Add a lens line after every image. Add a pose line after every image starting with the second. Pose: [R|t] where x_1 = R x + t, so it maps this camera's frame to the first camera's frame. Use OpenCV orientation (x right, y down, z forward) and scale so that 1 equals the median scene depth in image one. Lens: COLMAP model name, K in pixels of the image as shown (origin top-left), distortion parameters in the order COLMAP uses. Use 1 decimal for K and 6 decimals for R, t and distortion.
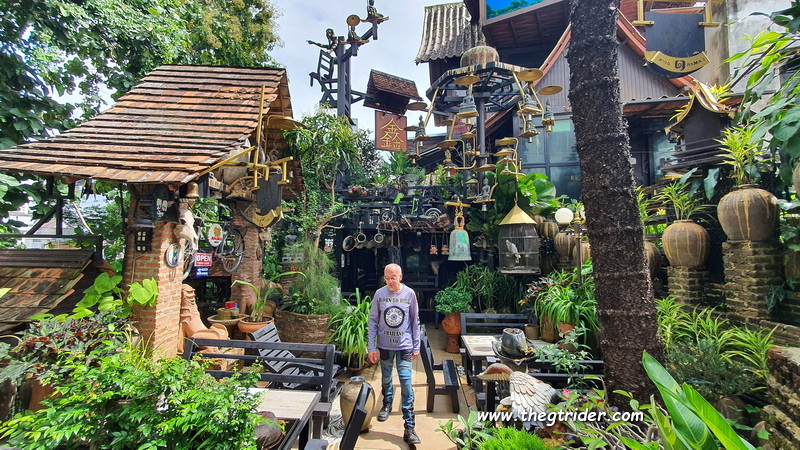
lens RADIAL K [[318.6, 0, 400.0], [0, 318.6, 225.0], [0, 0, 1]] dist [-0.001542, -0.000576]
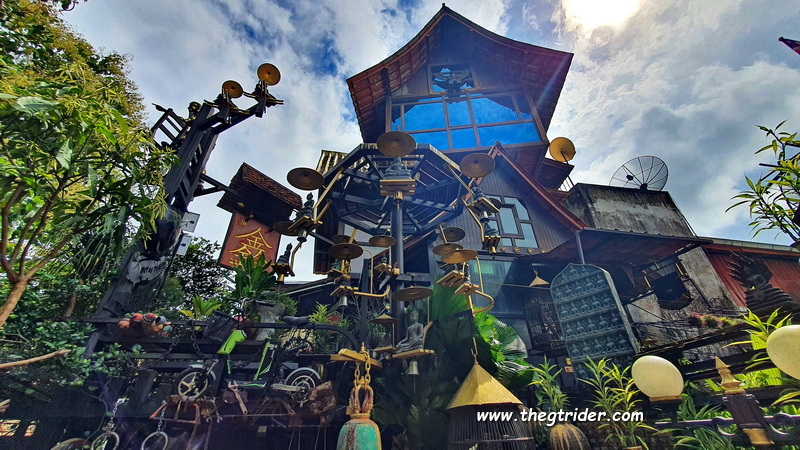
lens RADIAL K [[318.6, 0, 400.0], [0, 318.6, 225.0], [0, 0, 1]] dist [-0.001542, -0.000576]
pose [[0.919490, 0.204392, 0.335801, 0.031139], [-0.005086, 0.860322, -0.509725, 0.006106], [-0.393081, 0.466979, 0.792097, 0.470523]]
